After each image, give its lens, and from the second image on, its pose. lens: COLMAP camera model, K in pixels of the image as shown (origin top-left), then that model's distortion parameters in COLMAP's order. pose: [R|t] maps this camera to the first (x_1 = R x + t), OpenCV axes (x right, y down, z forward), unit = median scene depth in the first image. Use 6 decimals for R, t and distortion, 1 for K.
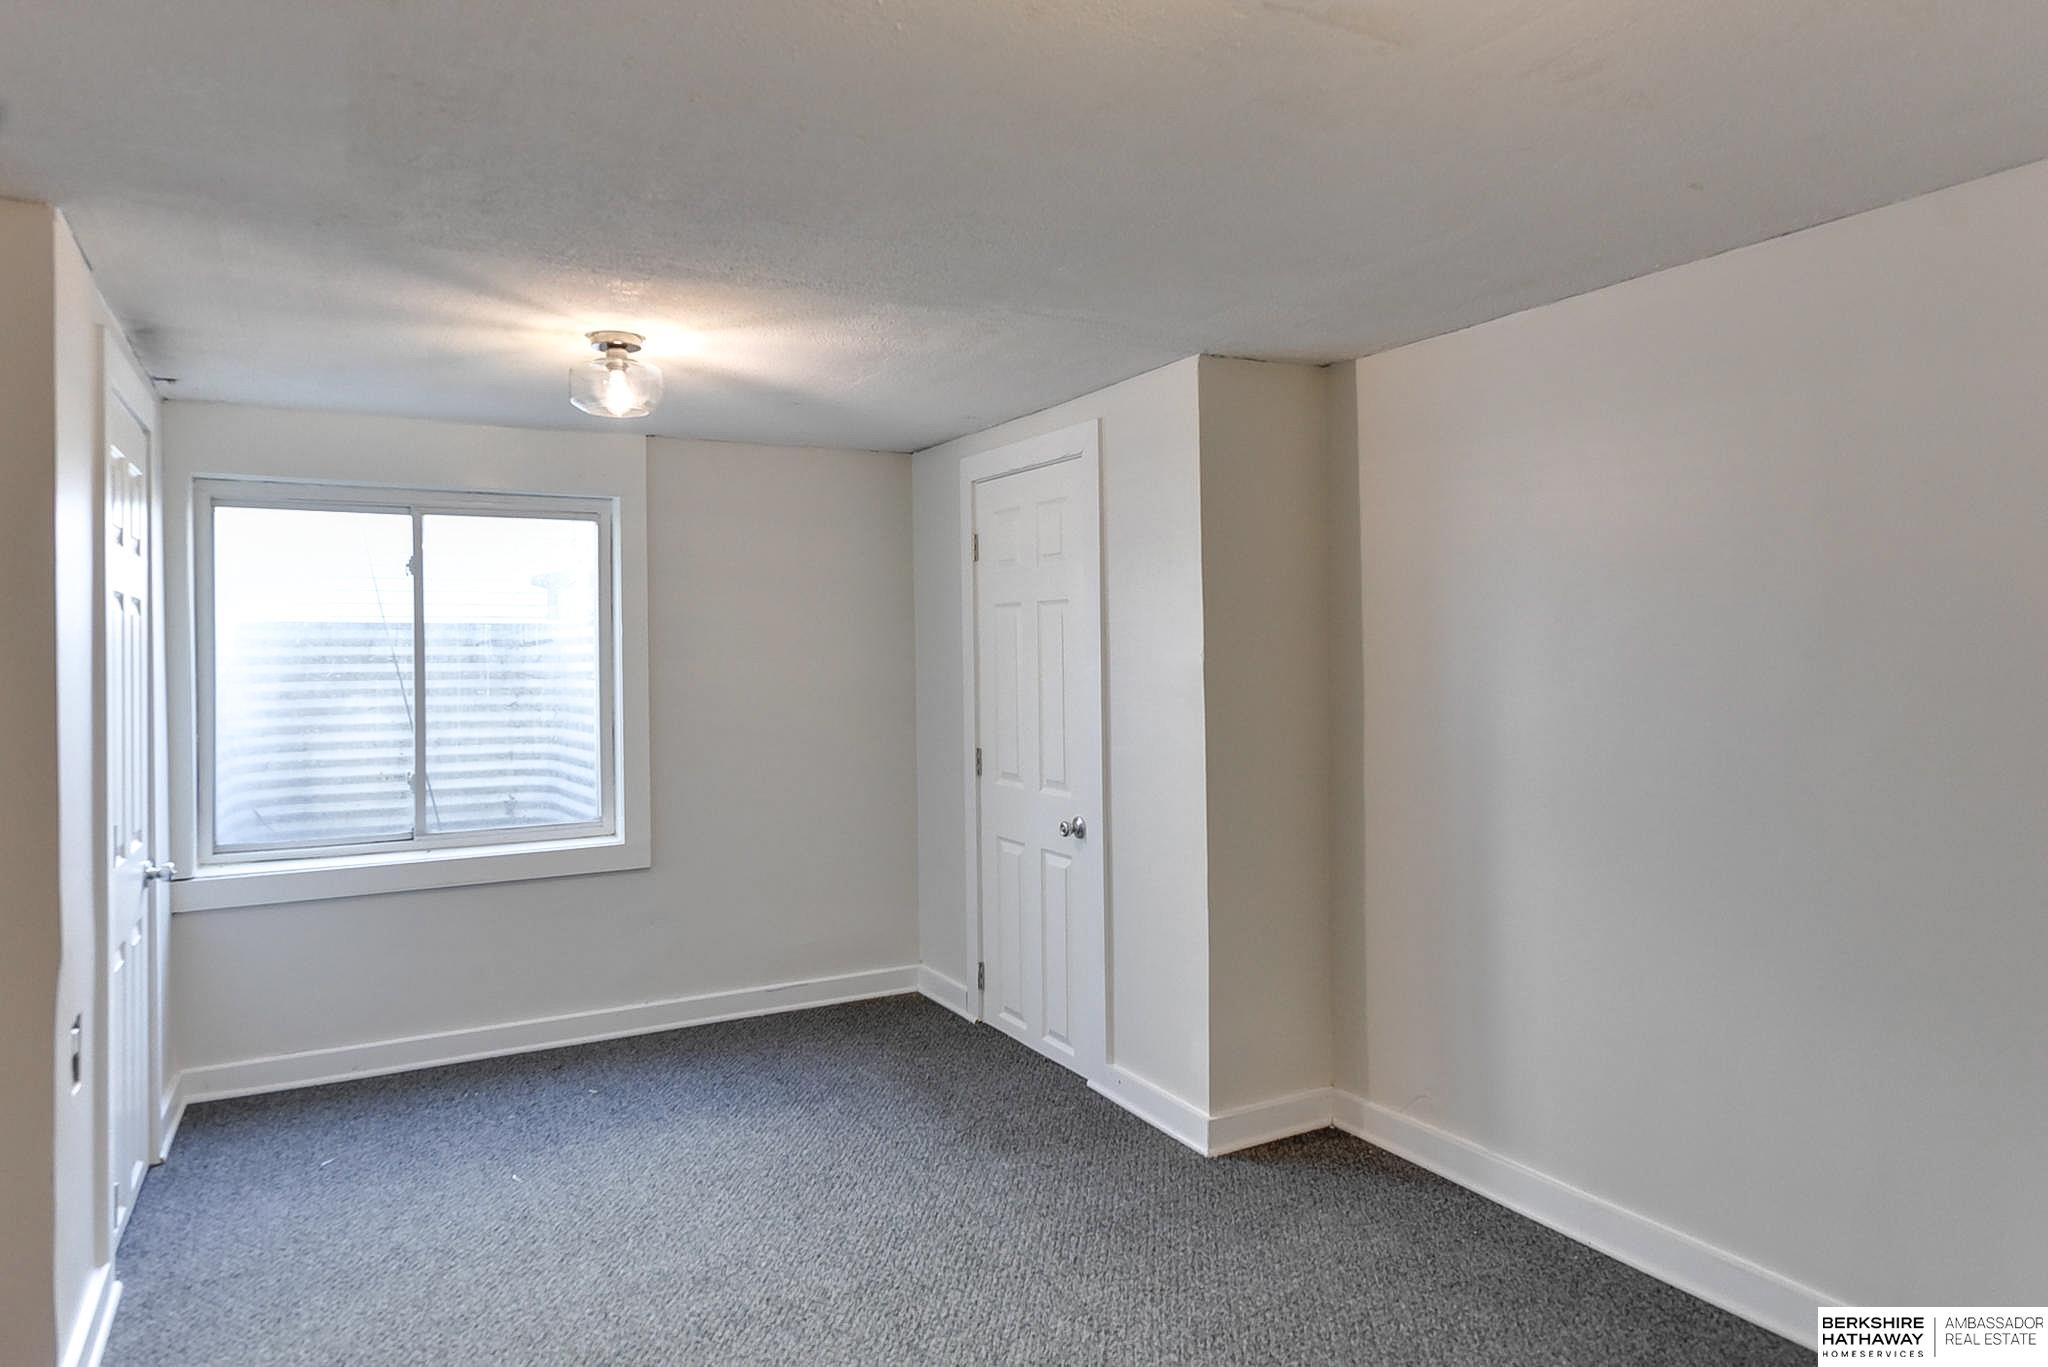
lens RADIAL K [[1241.3, 0, 1018.8], [0, 1241.3, 688.5], [0, 0, 1]] dist [0.004263, 0.002189]
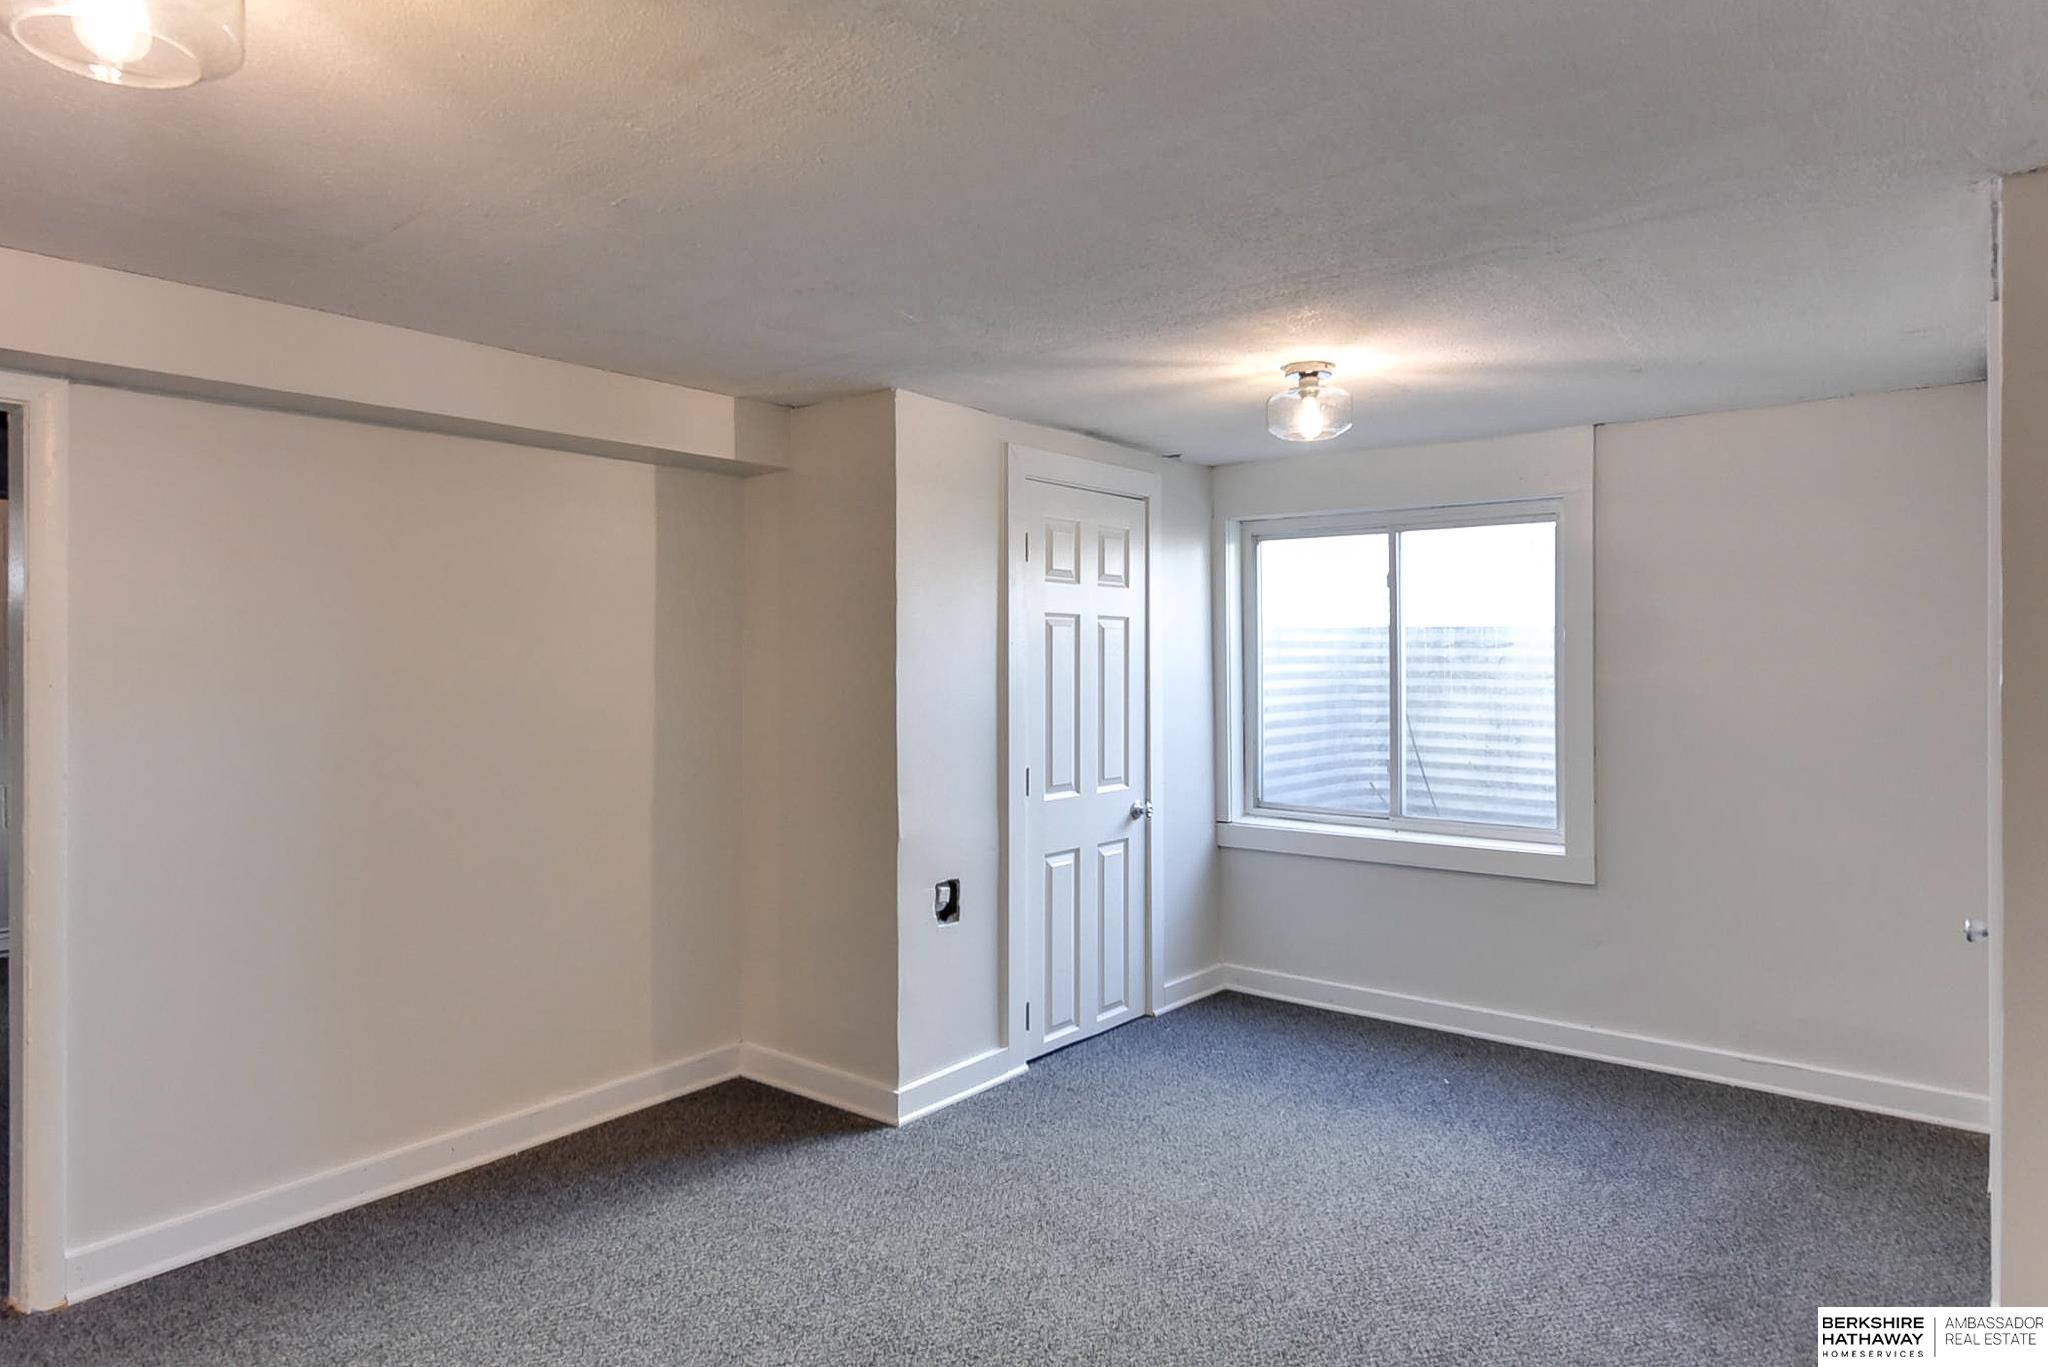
lens RADIAL K [[1219.2, 0, 1023.8], [0, 1219.2, 667.1], [0, 0, 1]] dist [-0.003763, 0.000005]
pose [[0.385237, 0.014217, -0.922708, 0.424963], [-0.029755, 0.999553, 0.002978, -0.010191], [0.922338, 0.026308, 0.385488, 0.268546]]
